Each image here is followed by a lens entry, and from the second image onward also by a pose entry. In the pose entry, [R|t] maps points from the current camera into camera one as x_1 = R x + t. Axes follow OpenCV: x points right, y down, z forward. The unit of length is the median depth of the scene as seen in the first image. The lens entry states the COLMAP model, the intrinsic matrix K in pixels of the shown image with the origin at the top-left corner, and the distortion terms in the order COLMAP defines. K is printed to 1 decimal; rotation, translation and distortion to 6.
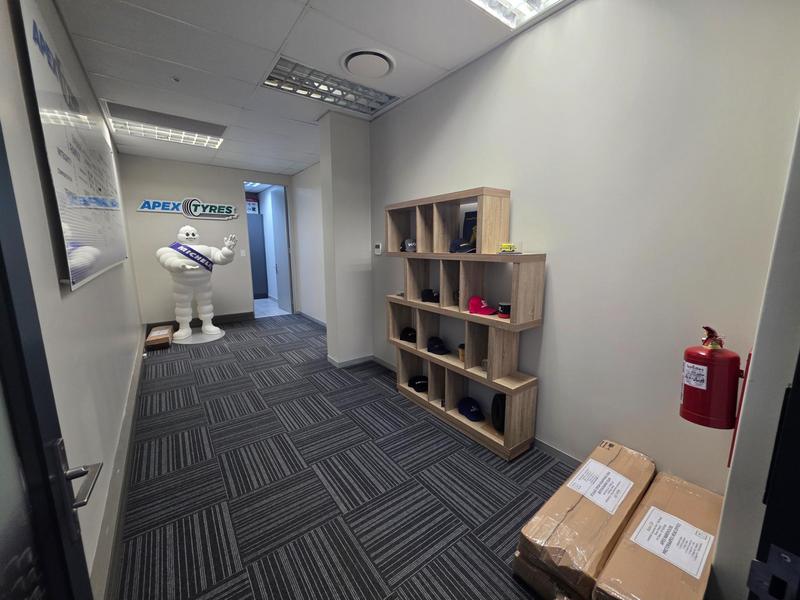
lens RADIAL K [[319.9, 0, 400.0], [0, 319.9, 300.0], [0, 0, 1]] dist [0.000183, -0.000438]
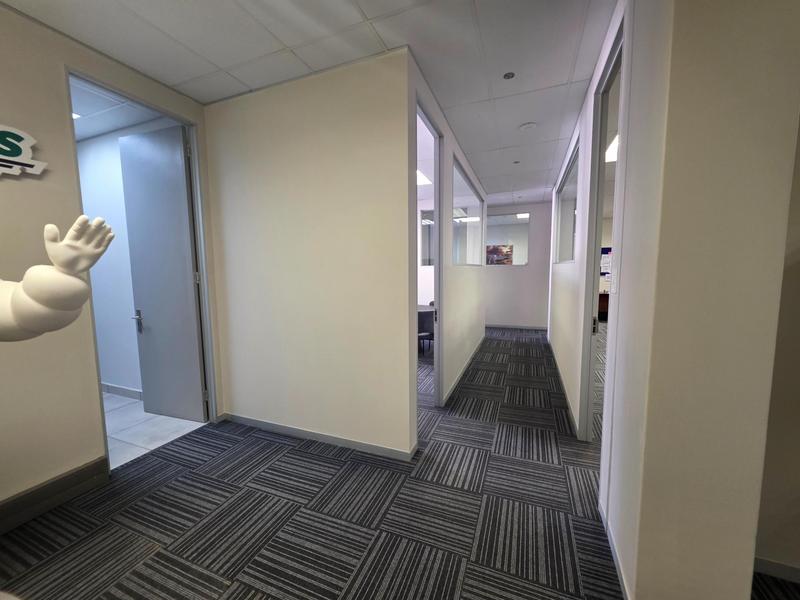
lens RADIAL K [[318.6, 0, 400.0], [0, 318.6, 300.0], [0, 0, 1]] dist [0.000175, 0.000114]
pose [[0.854774, -0.059721, 0.515553, -0.468047], [0.098705, 0.993933, -0.048515, -0.107559], [-0.509528, 0.092357, 0.855483, 0.700635]]
